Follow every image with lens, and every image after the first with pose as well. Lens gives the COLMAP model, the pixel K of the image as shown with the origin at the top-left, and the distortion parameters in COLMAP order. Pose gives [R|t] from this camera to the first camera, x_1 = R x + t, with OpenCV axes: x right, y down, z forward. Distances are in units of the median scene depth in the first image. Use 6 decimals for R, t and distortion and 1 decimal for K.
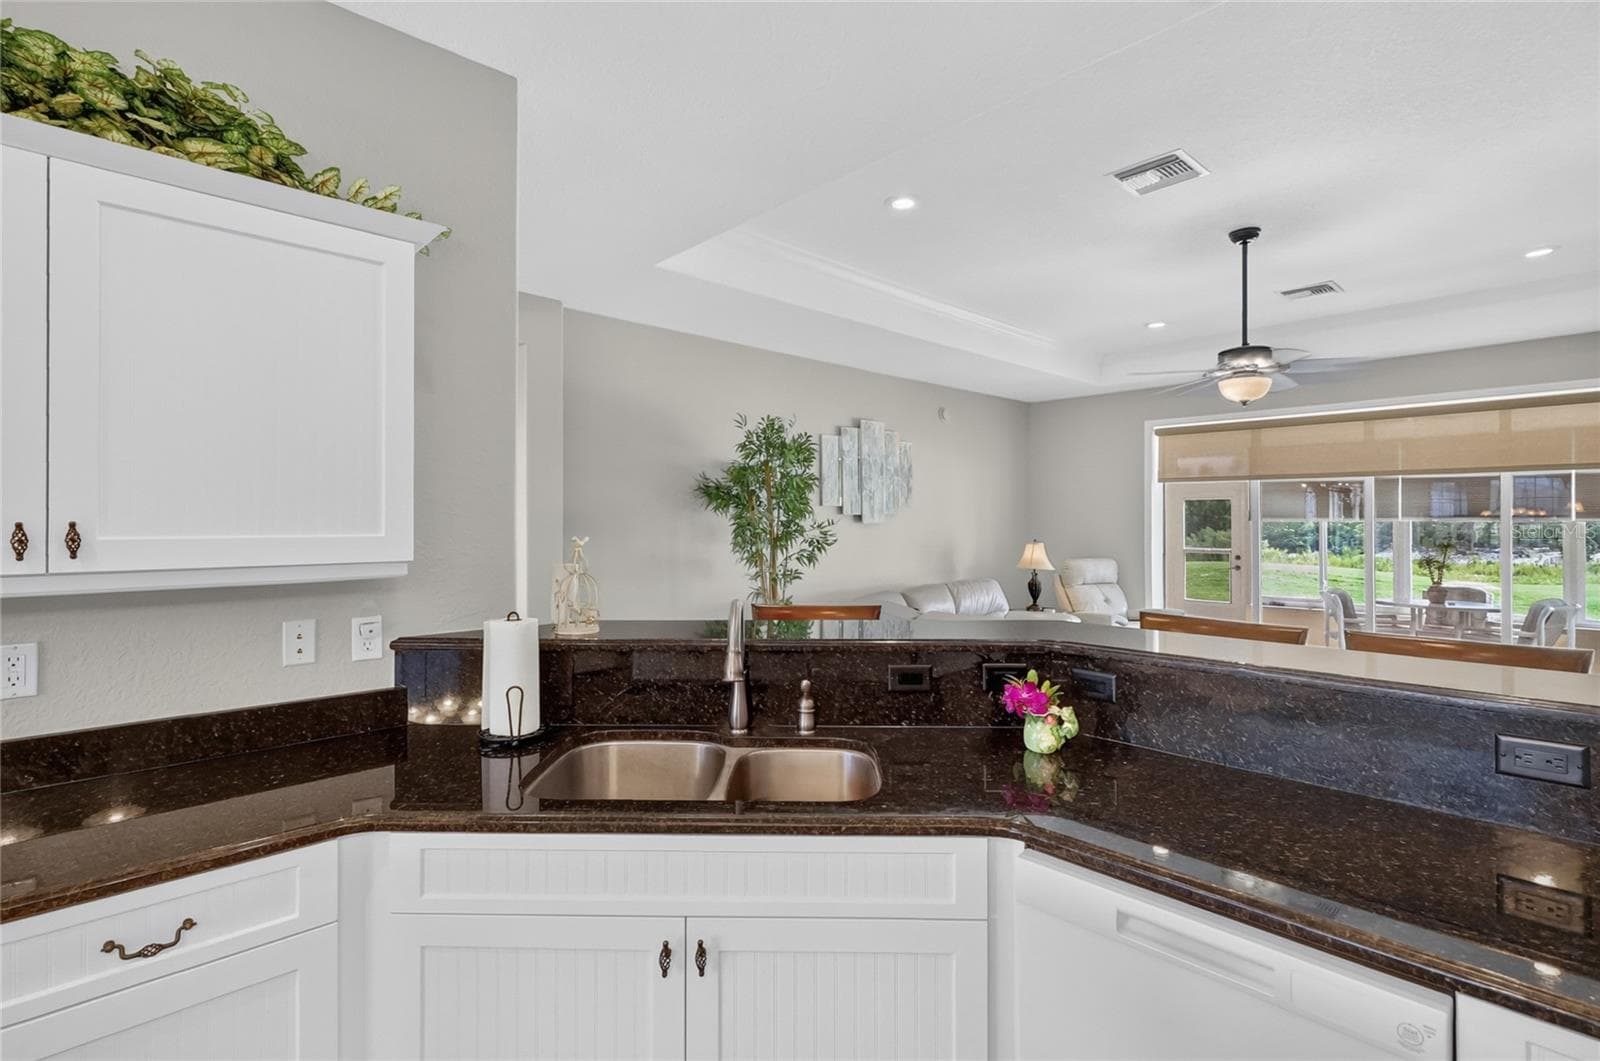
lens RADIAL K [[737.2, 0, 802.5], [0, 737.2, 519.9], [0, 0, 1]] dist [0.000954, 0.000348]
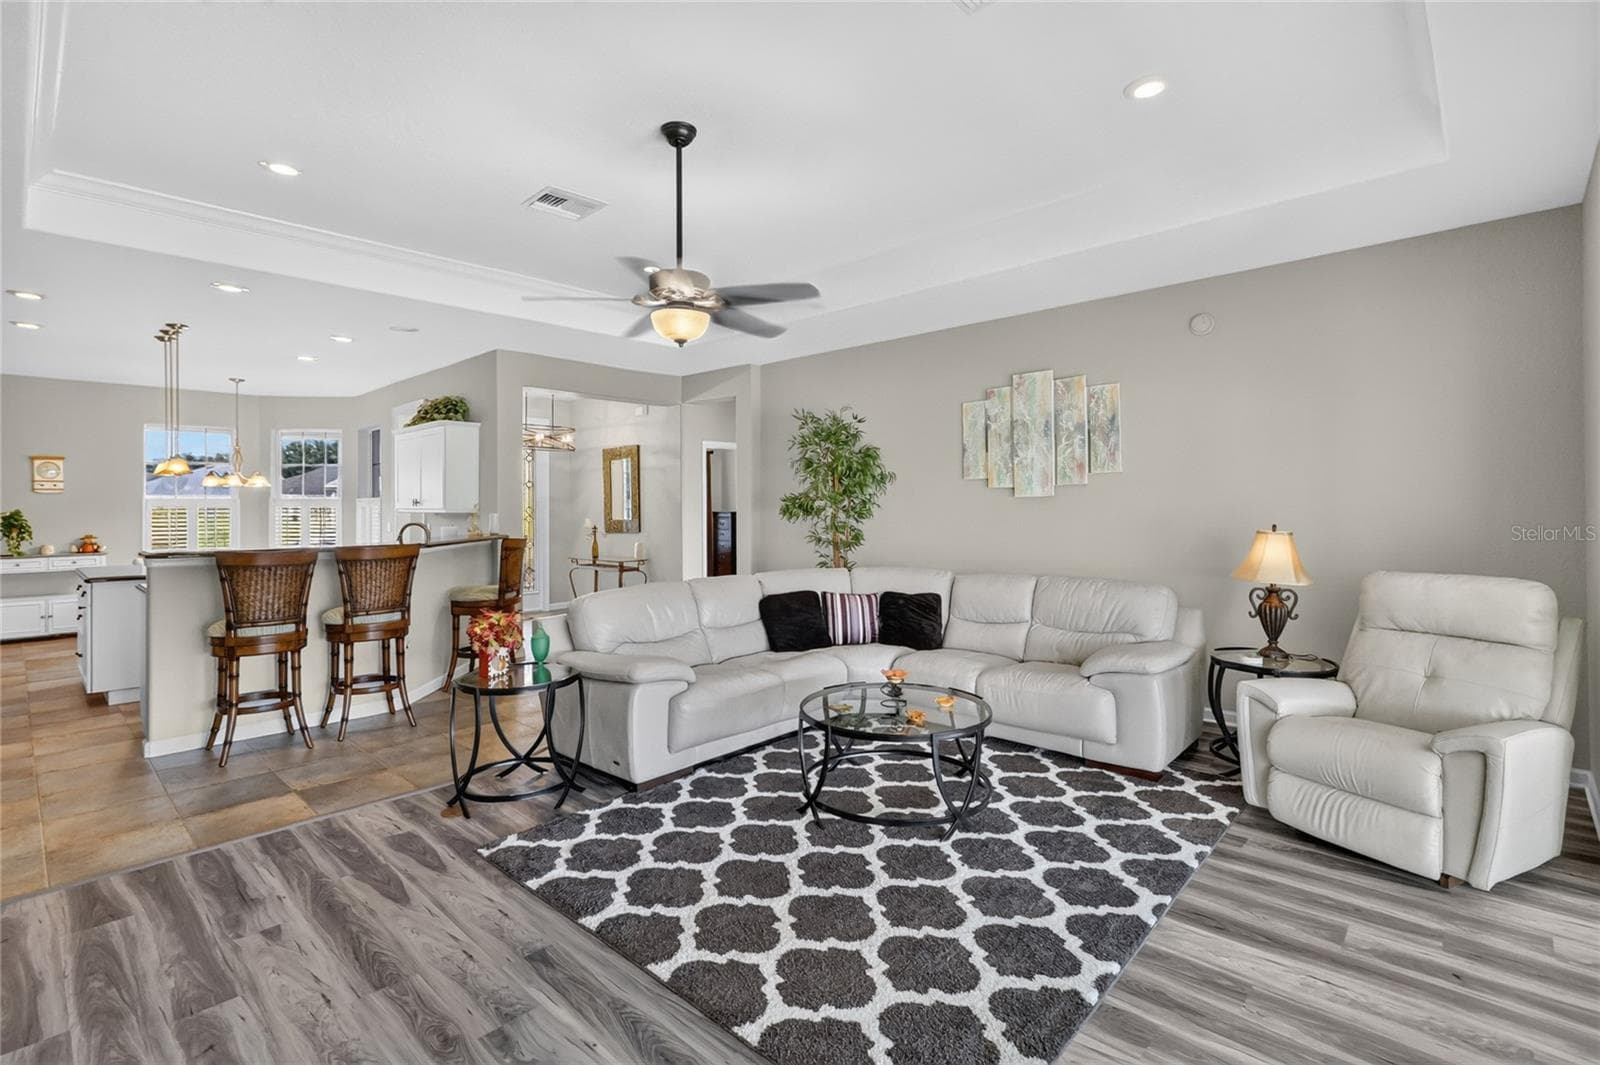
lens RADIAL K [[737.2, 0, 801.7], [0, 737.2, 502.6], [0, 0, 1]] dist [0.000954, 0.000348]
pose [[0.065714, -0.004138, -0.997830, 1.422024], [0.005511, 0.999978, -0.003784, 0.020535], [0.997823, -0.005250, 0.065736, 1.088880]]
